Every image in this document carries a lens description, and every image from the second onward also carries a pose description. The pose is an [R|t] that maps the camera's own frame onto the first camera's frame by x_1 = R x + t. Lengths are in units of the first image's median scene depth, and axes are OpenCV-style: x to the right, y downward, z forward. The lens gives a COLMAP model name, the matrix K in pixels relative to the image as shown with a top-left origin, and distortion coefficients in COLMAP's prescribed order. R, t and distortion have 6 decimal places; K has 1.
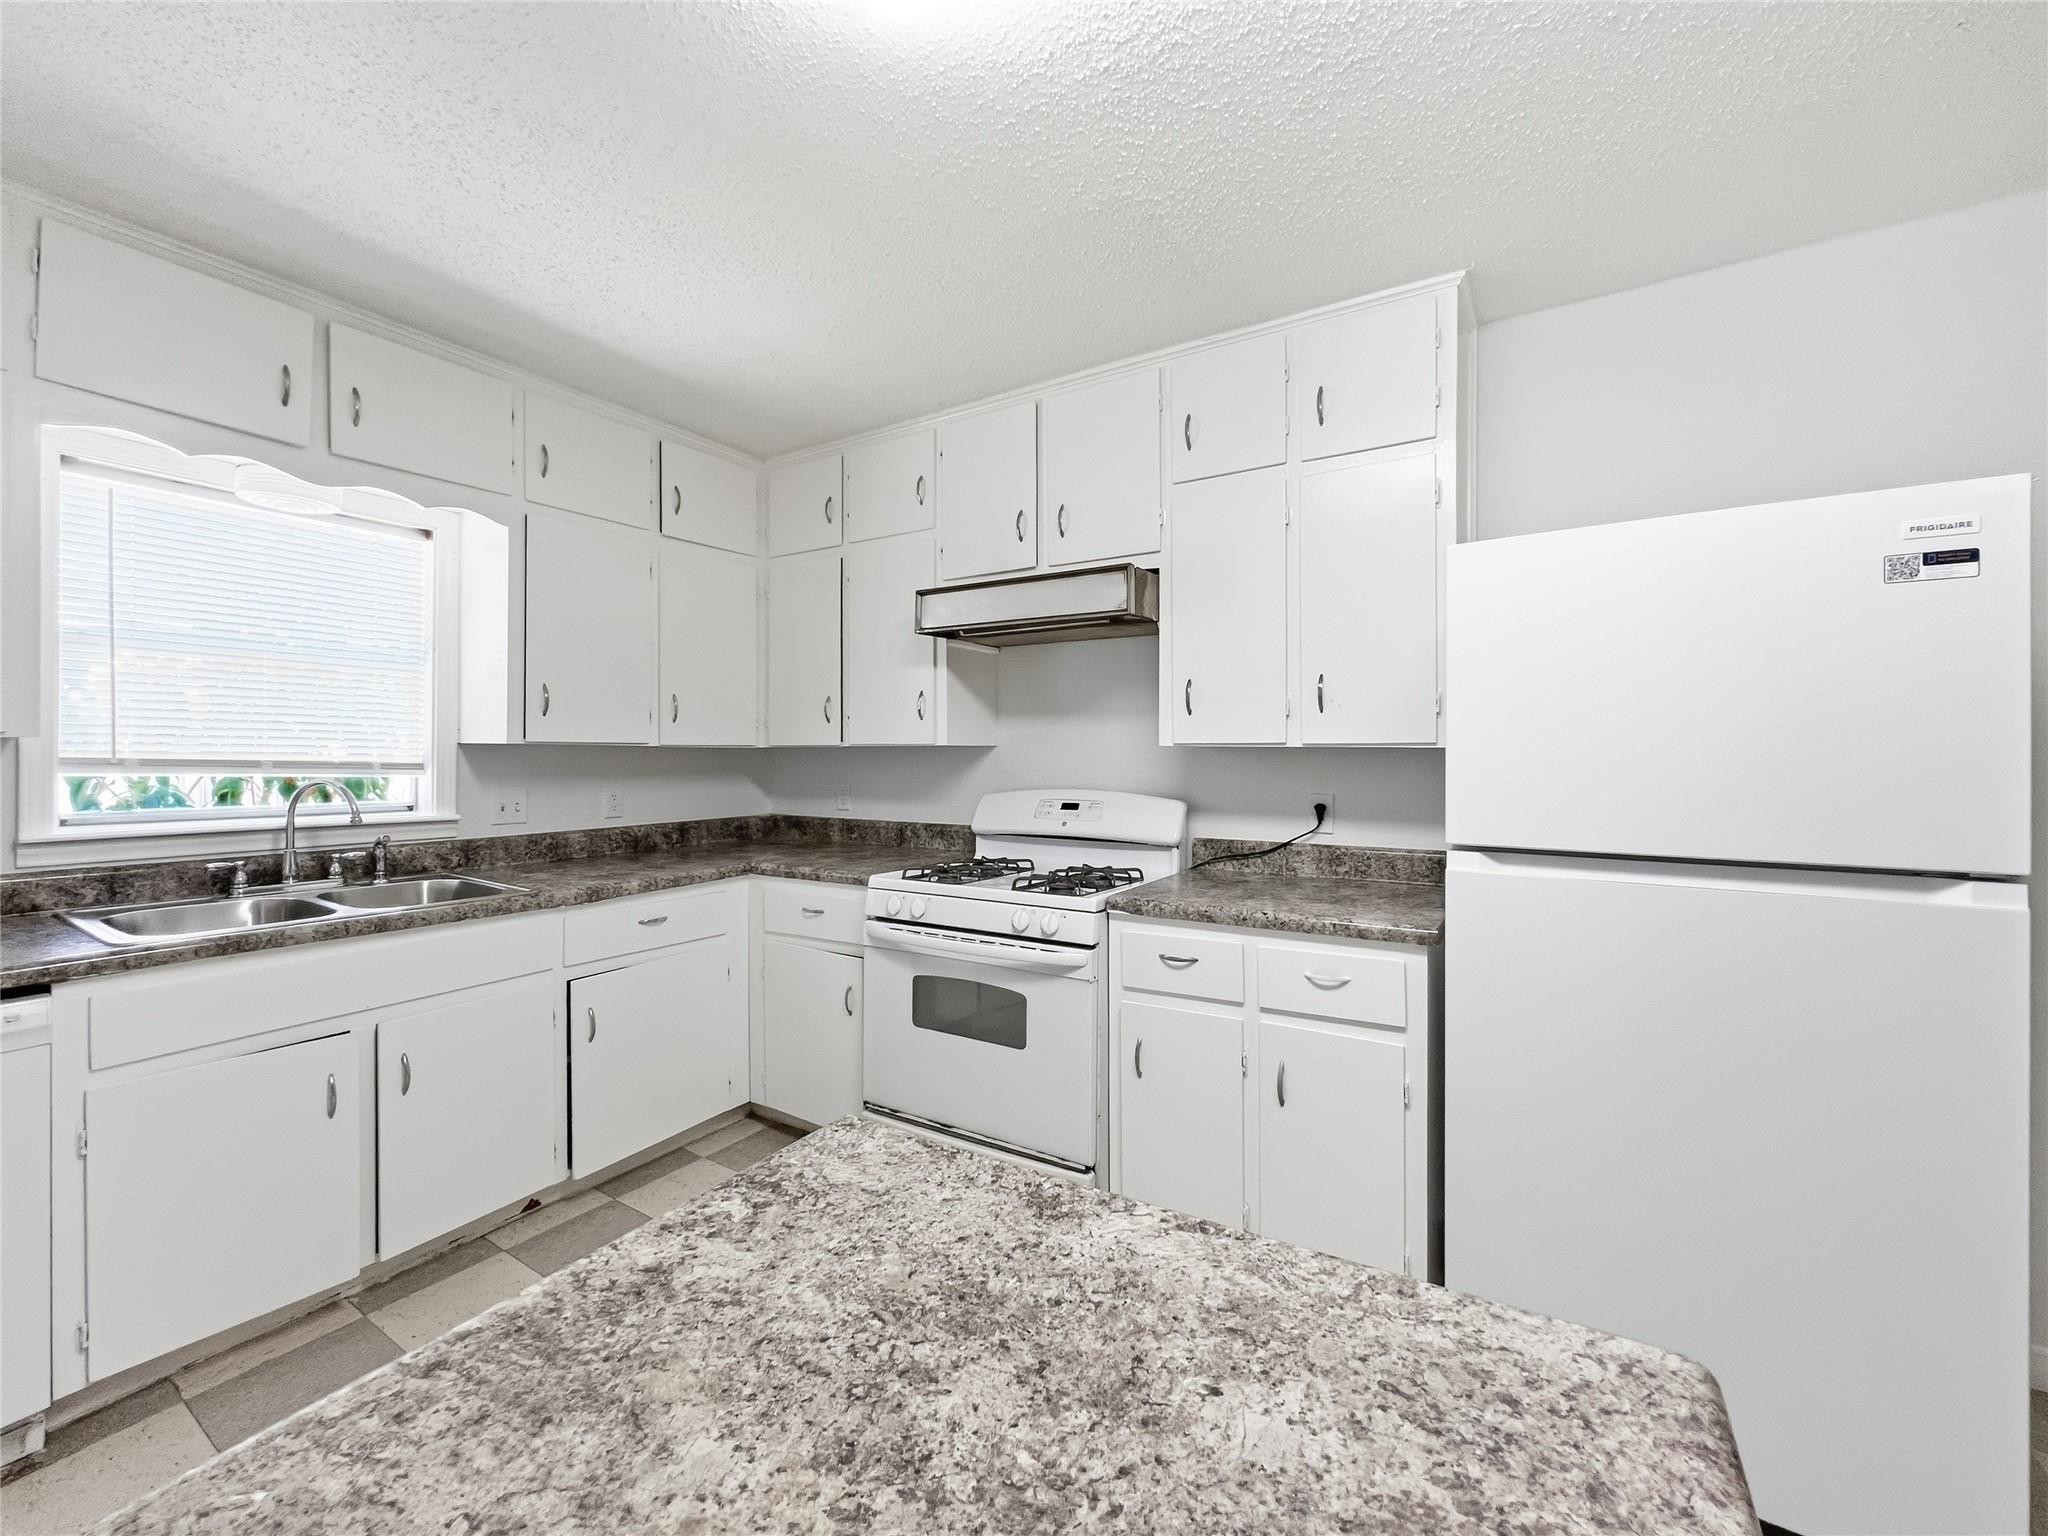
lens RADIAL K [[808.5, 0, 1022.7], [0, 808.5, 778.1], [0, 0, 1]] dist [0.002315, -0.000540]
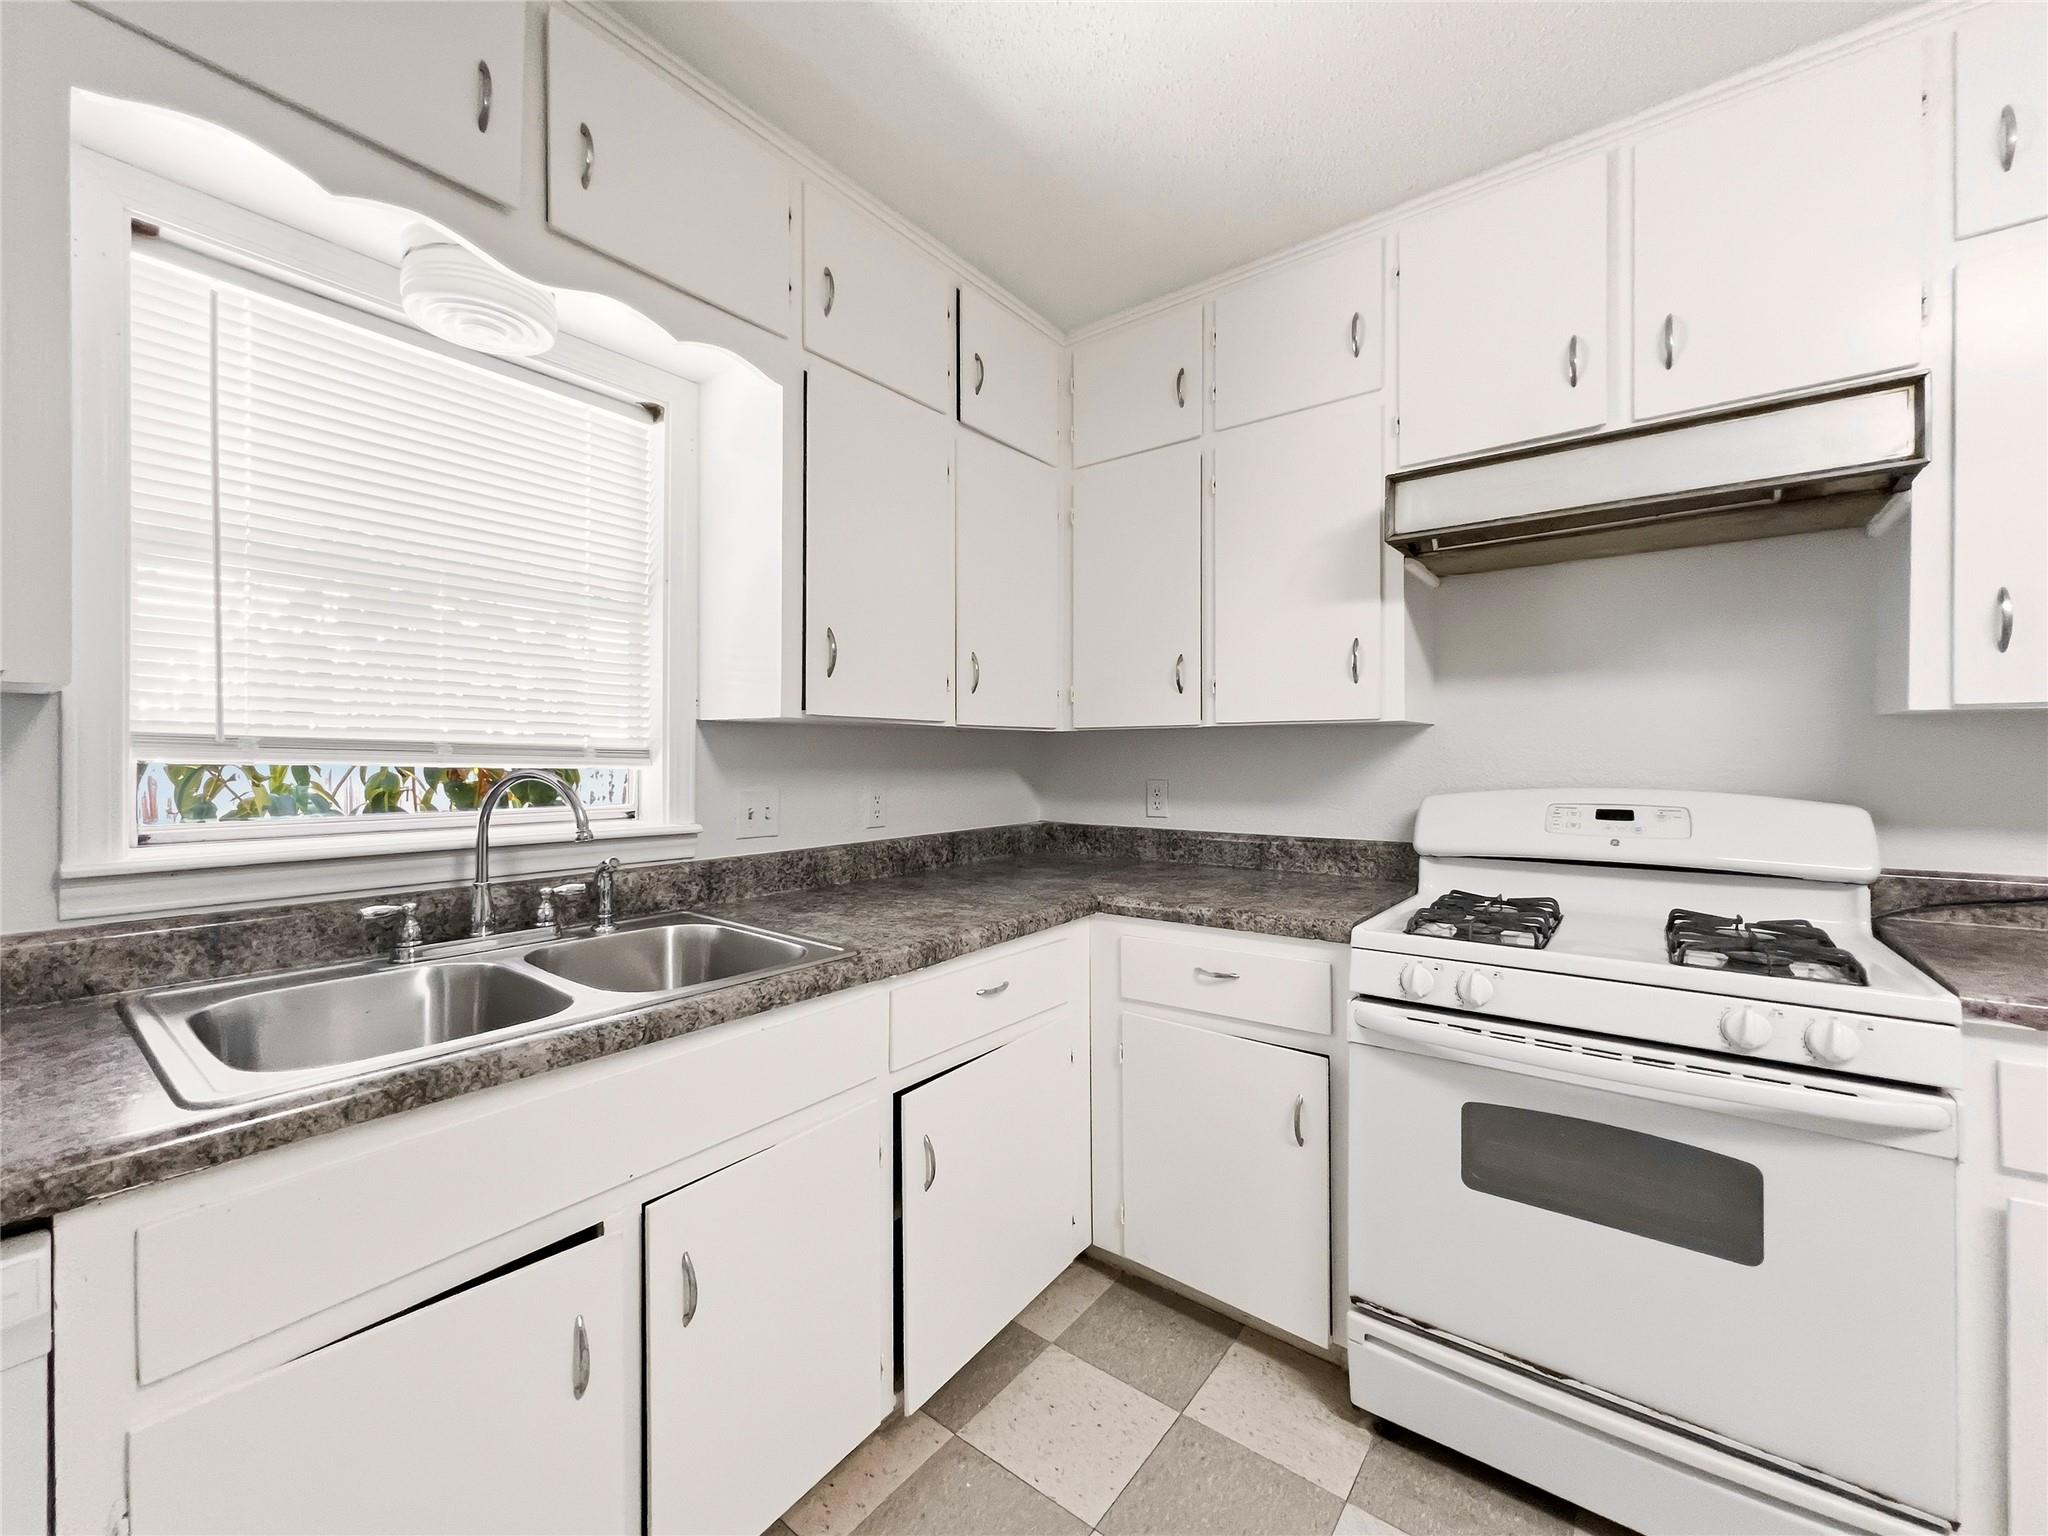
lens RADIAL K [[808.5, 0, 1038.3], [0, 808.5, 781.0], [0, 0, 1]] dist [0.002315, -0.000540]
pose [[0.996596, -0.000506, -0.082436, -0.401136], [0.000608, 0.999999, 0.001217, 0.008652], [0.082436, -0.001263, 0.996596, 0.388899]]
